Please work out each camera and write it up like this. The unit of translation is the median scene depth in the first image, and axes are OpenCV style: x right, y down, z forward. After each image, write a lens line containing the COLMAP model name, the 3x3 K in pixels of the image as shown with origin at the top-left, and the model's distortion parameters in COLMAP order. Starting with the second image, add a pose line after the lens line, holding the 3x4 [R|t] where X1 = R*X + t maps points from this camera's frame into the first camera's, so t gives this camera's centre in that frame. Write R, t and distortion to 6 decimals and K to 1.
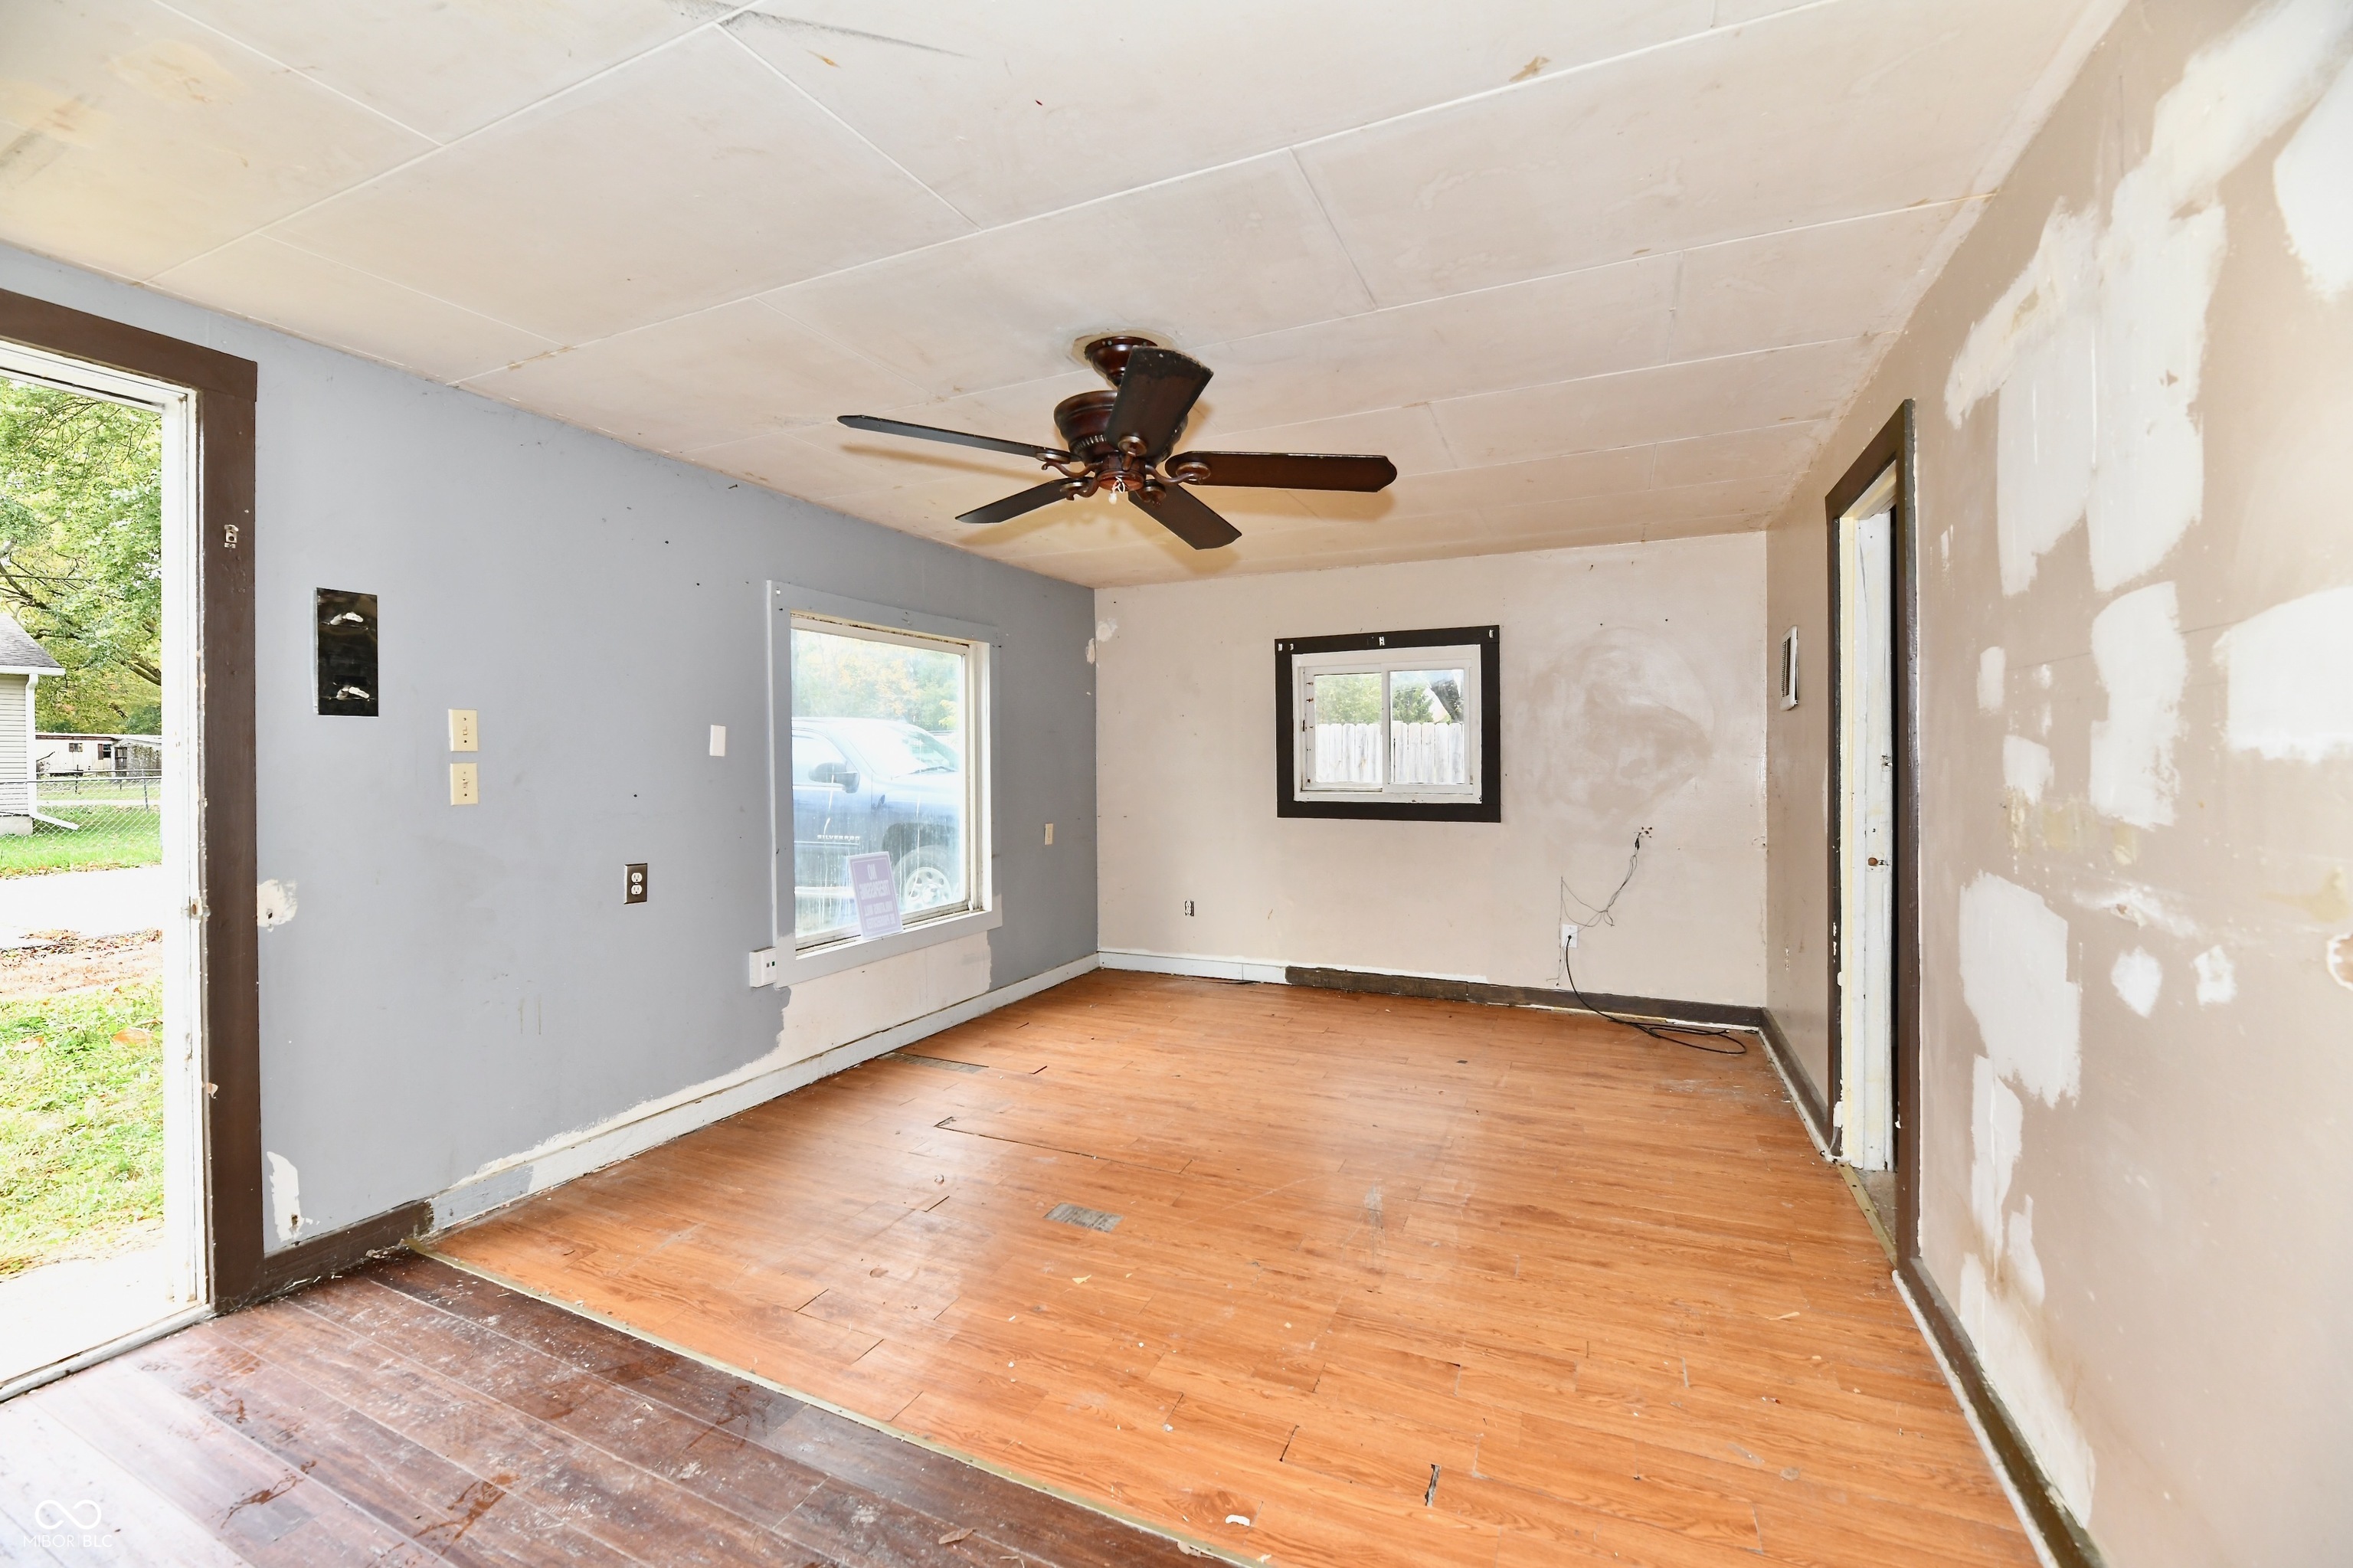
lens RADIAL K [[960.3, 0, 1169.9], [0, 960.3, 766.1], [0, 0, 1]] dist [-0.001265, -0.004240]
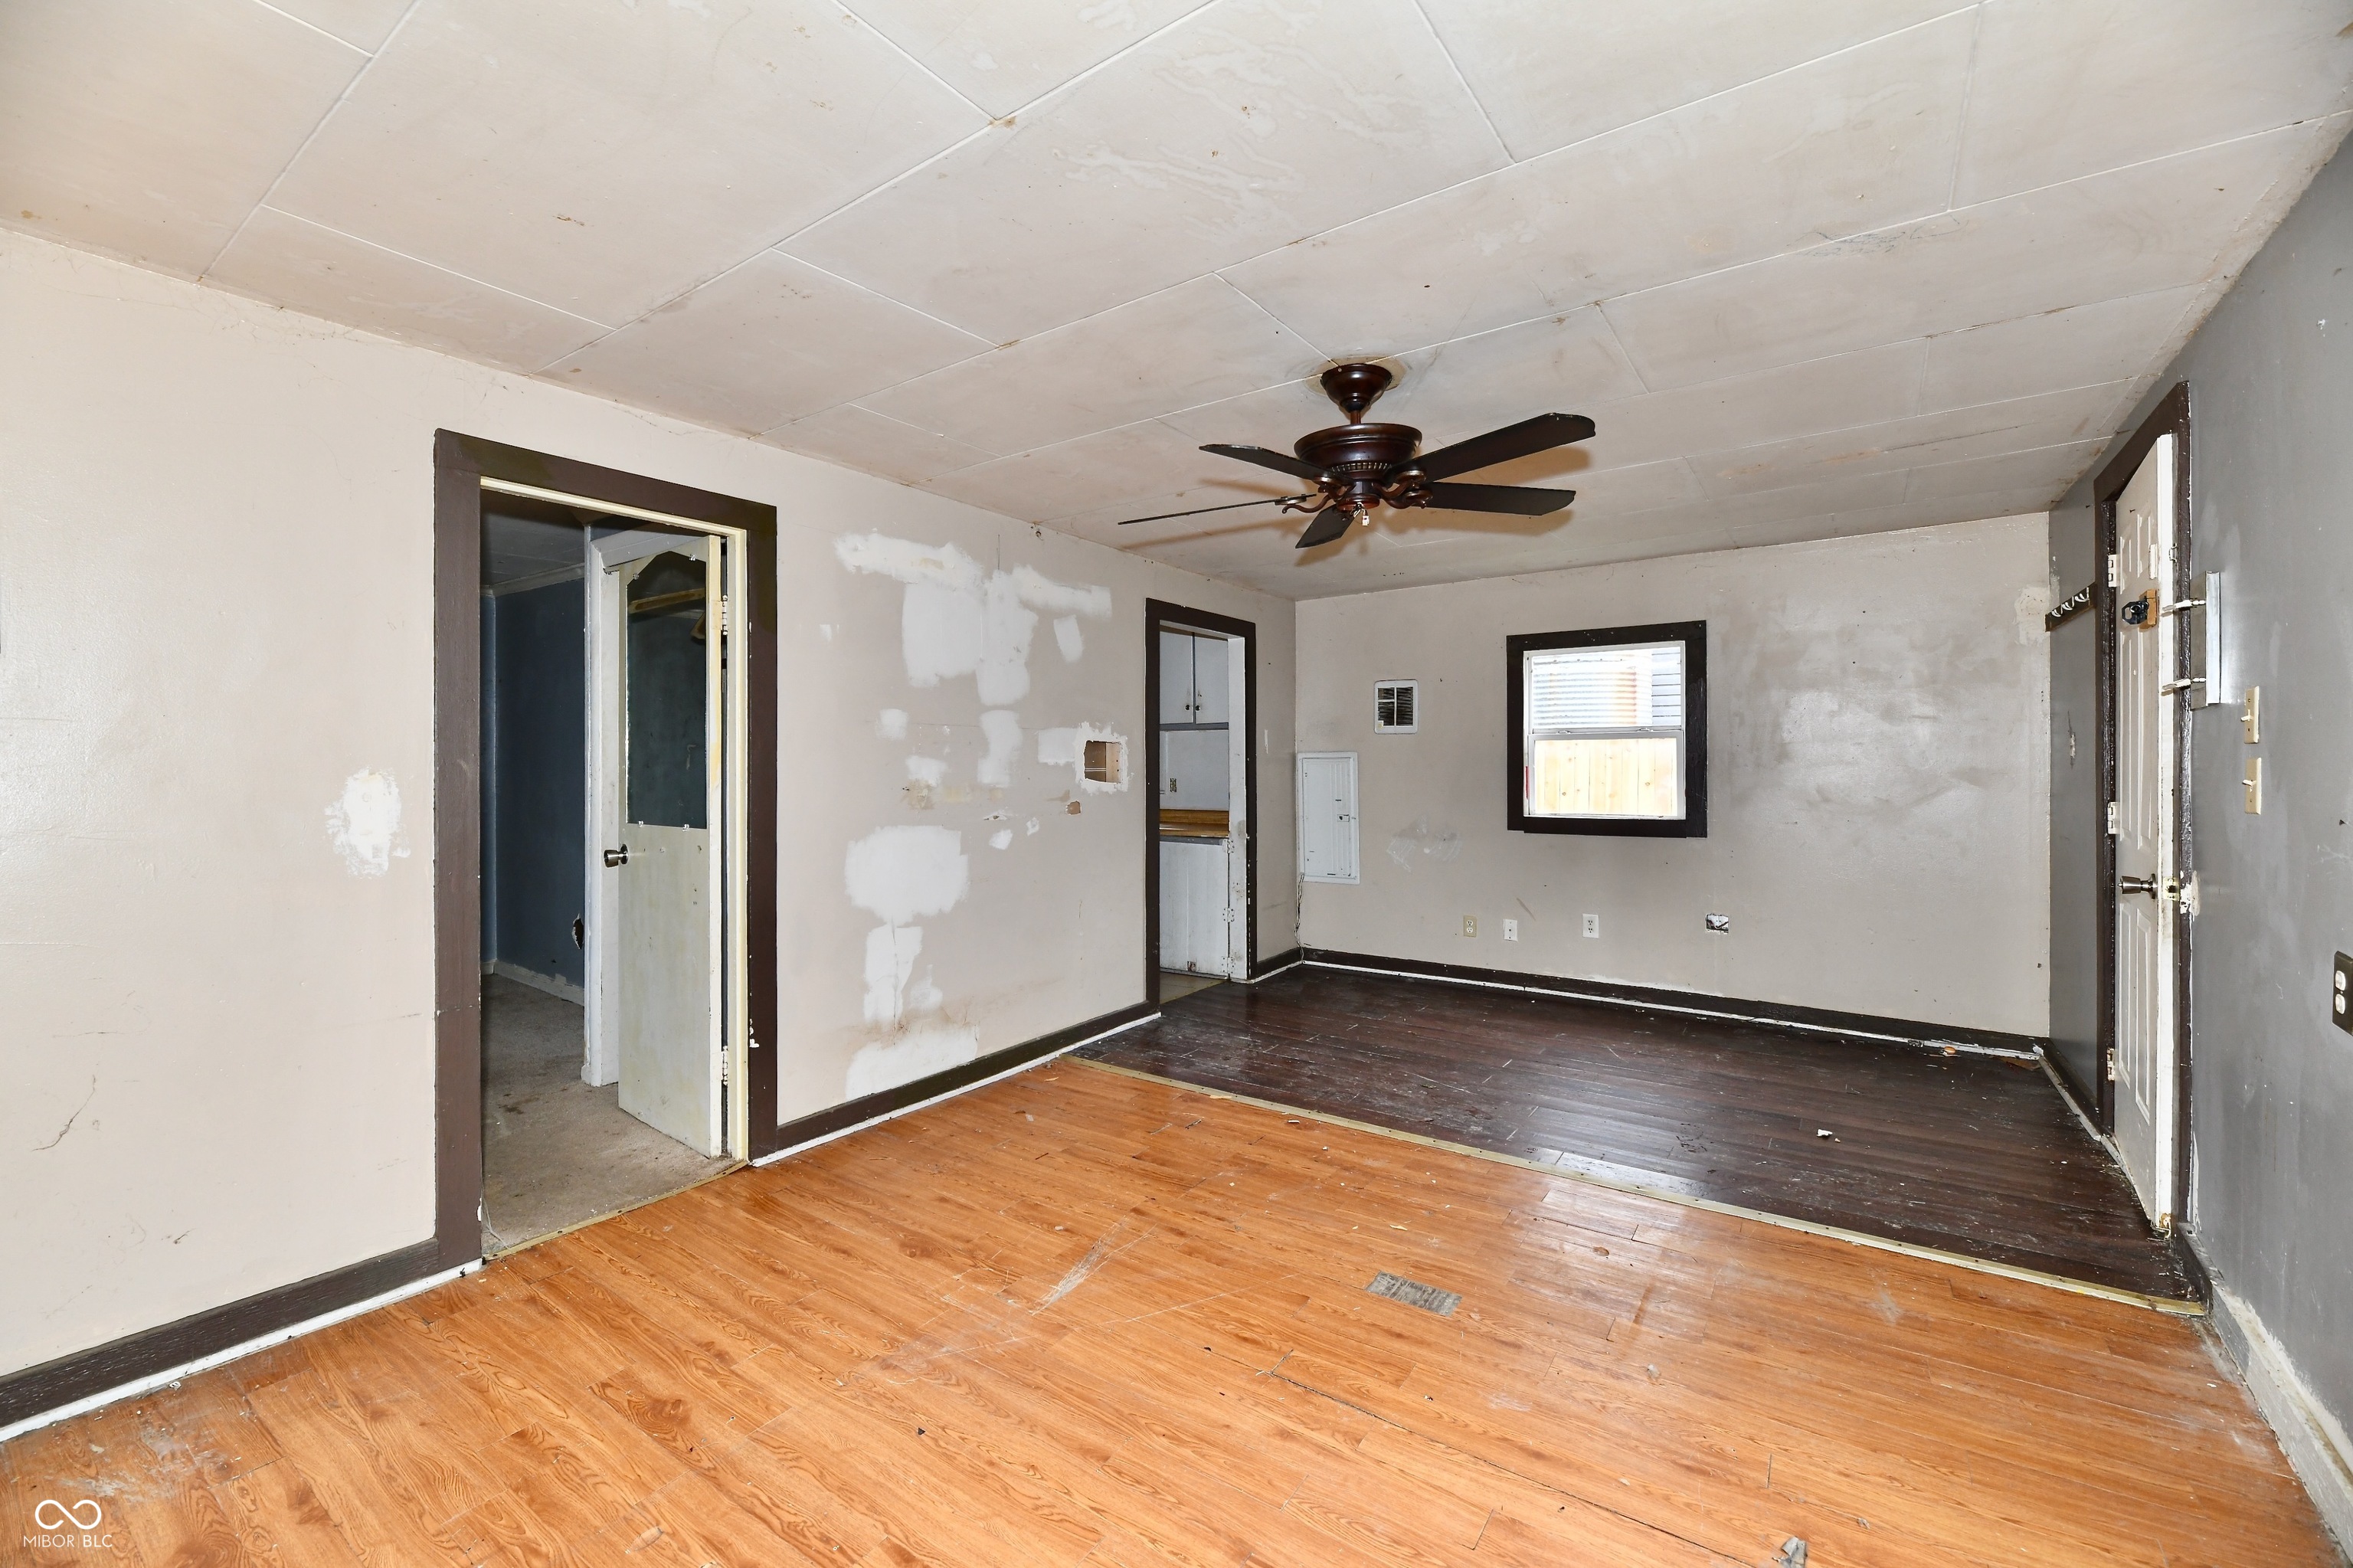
lens RADIAL K [[960.3, 0, 1169.9], [0, 960.3, 766.1], [0, 0, 1]] dist [-0.001265, -0.004240]
pose [[-0.981629, 0.008212, 0.190622, -0.045459], [0.010105, 0.999909, 0.008962, -0.013067], [-0.190531, 0.010724, -0.981623, 2.021603]]
